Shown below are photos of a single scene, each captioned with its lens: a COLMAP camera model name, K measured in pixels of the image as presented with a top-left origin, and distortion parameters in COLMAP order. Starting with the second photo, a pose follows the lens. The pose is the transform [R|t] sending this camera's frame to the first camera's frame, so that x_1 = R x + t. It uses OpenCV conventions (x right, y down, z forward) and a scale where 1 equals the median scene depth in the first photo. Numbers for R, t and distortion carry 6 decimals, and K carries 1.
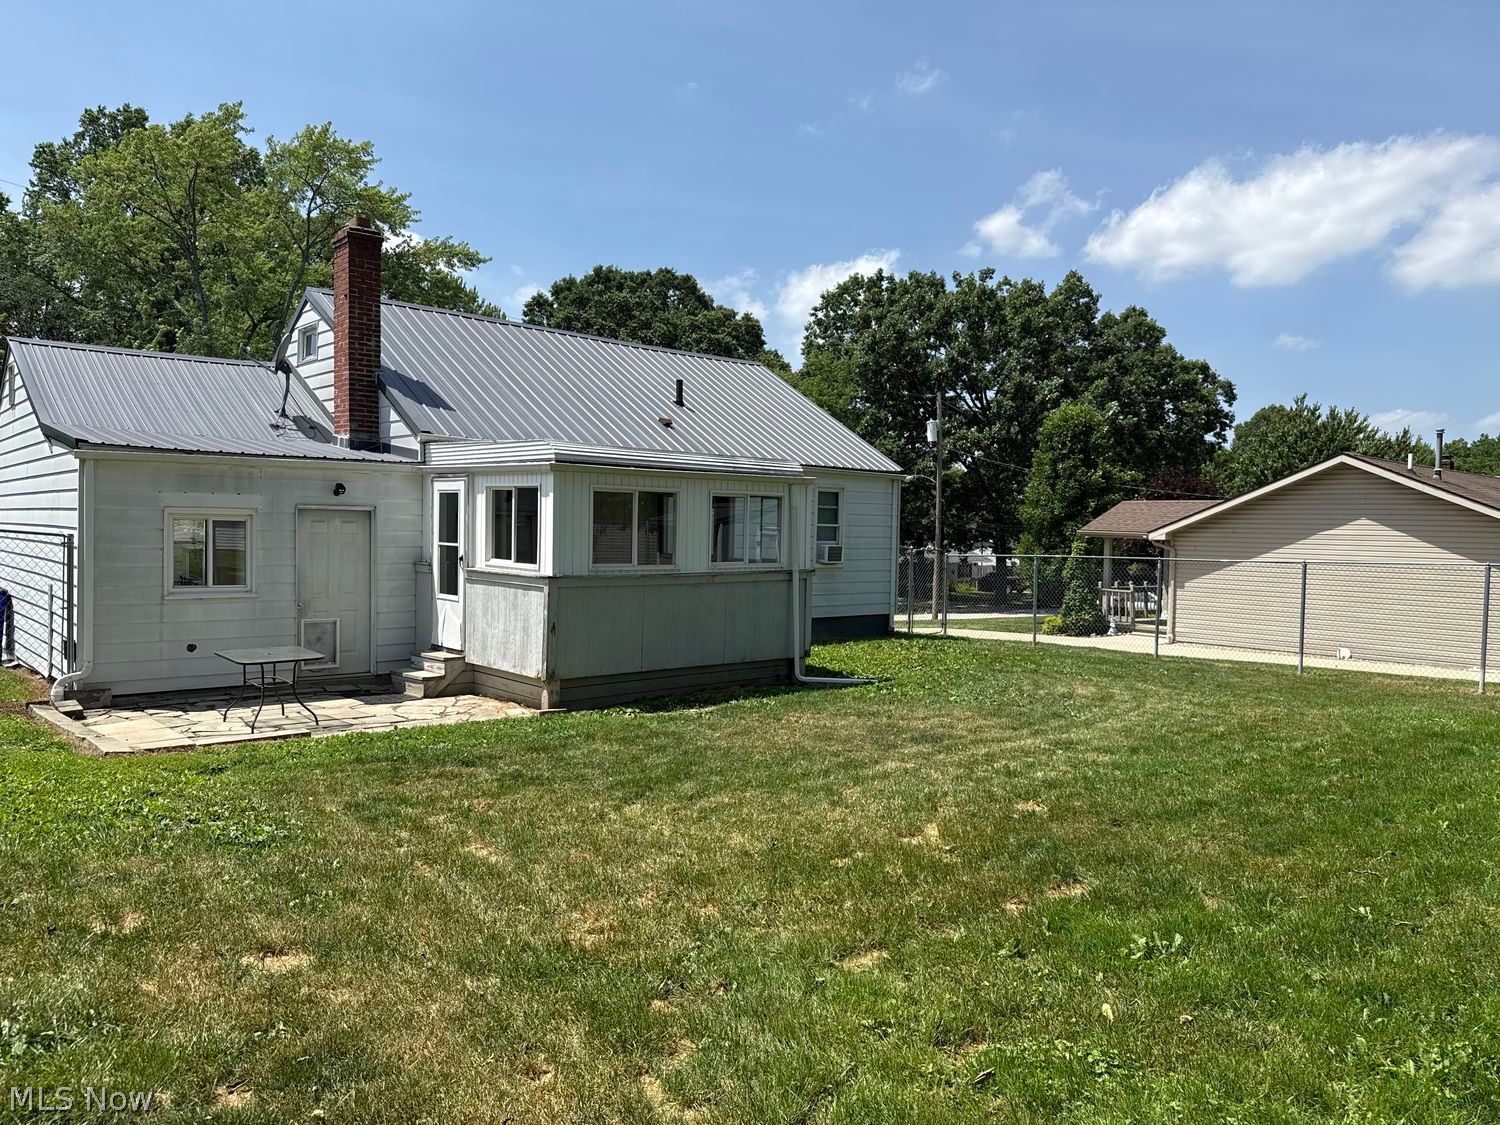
lens RADIAL K [[1061.4, 0, 750.2], [0, 1061.4, 564.4], [0, 0, 1]] dist [0.055014, -0.076384]
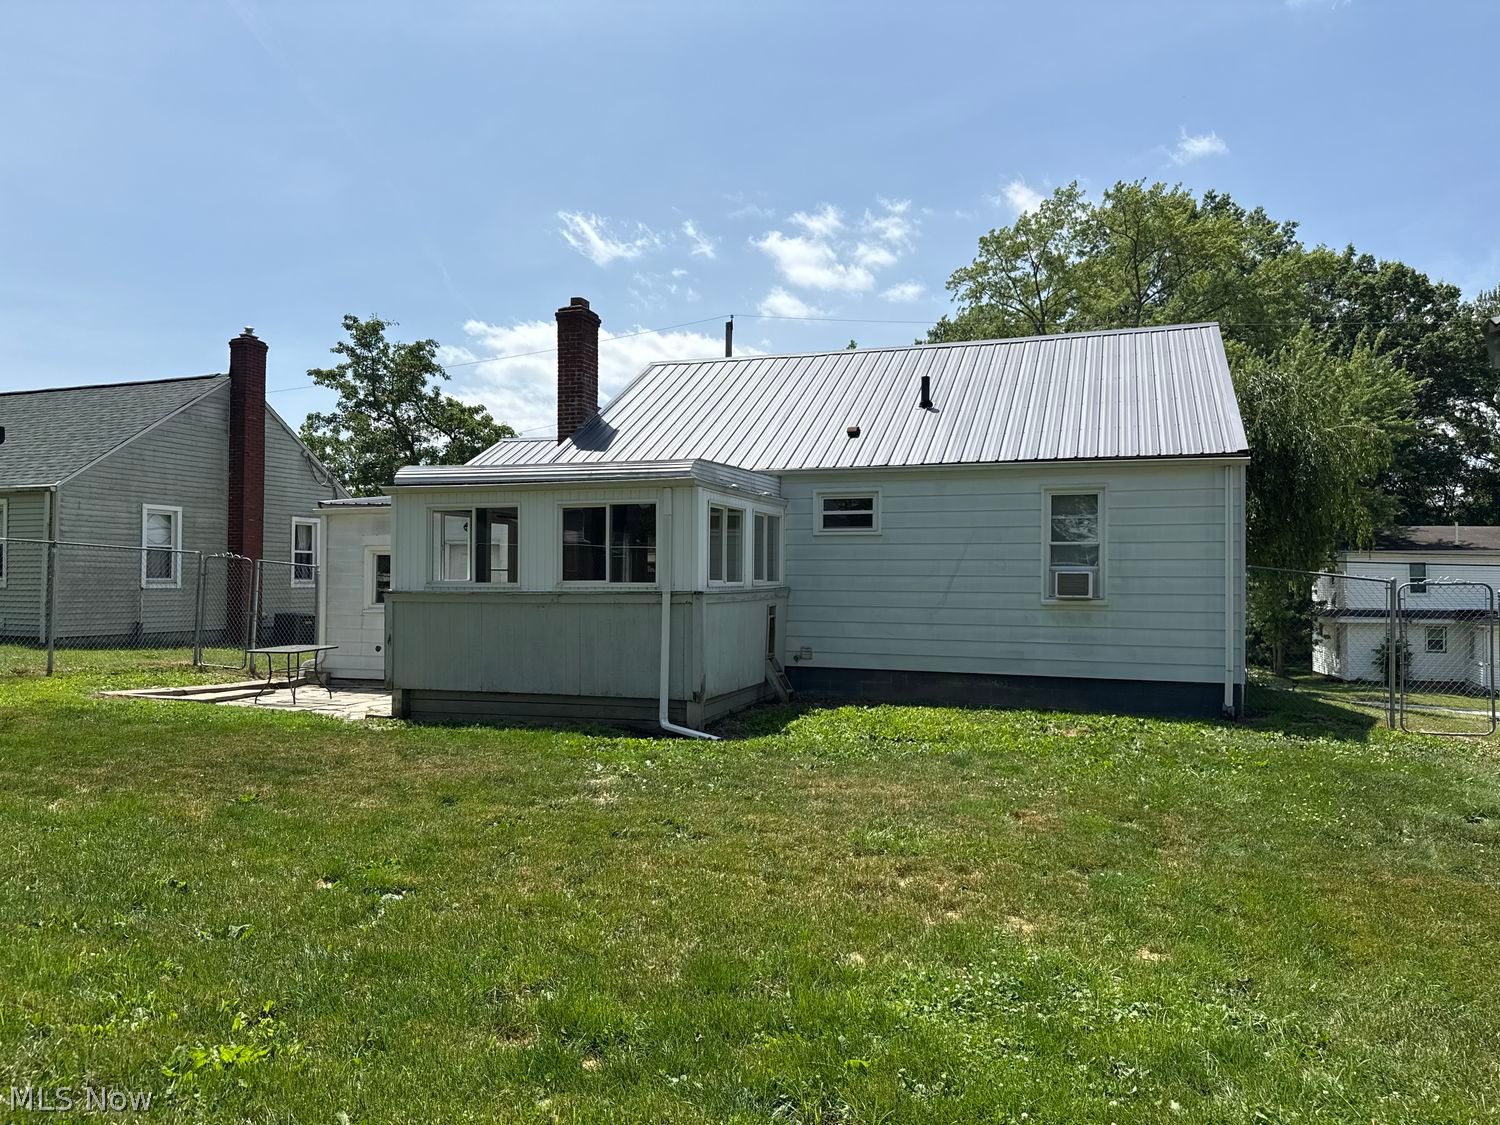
lens RADIAL K [[1061.4, 0, 749.1], [0, 1061.4, 563.4], [0, 0, 1]] dist [0.055014, -0.076384]
pose [[0.490216, -0.033459, -0.870958, 0.794469], [-0.027610, 0.998165, -0.053887, 0.026678], [0.871163, 0.050463, 0.488393, 0.661850]]
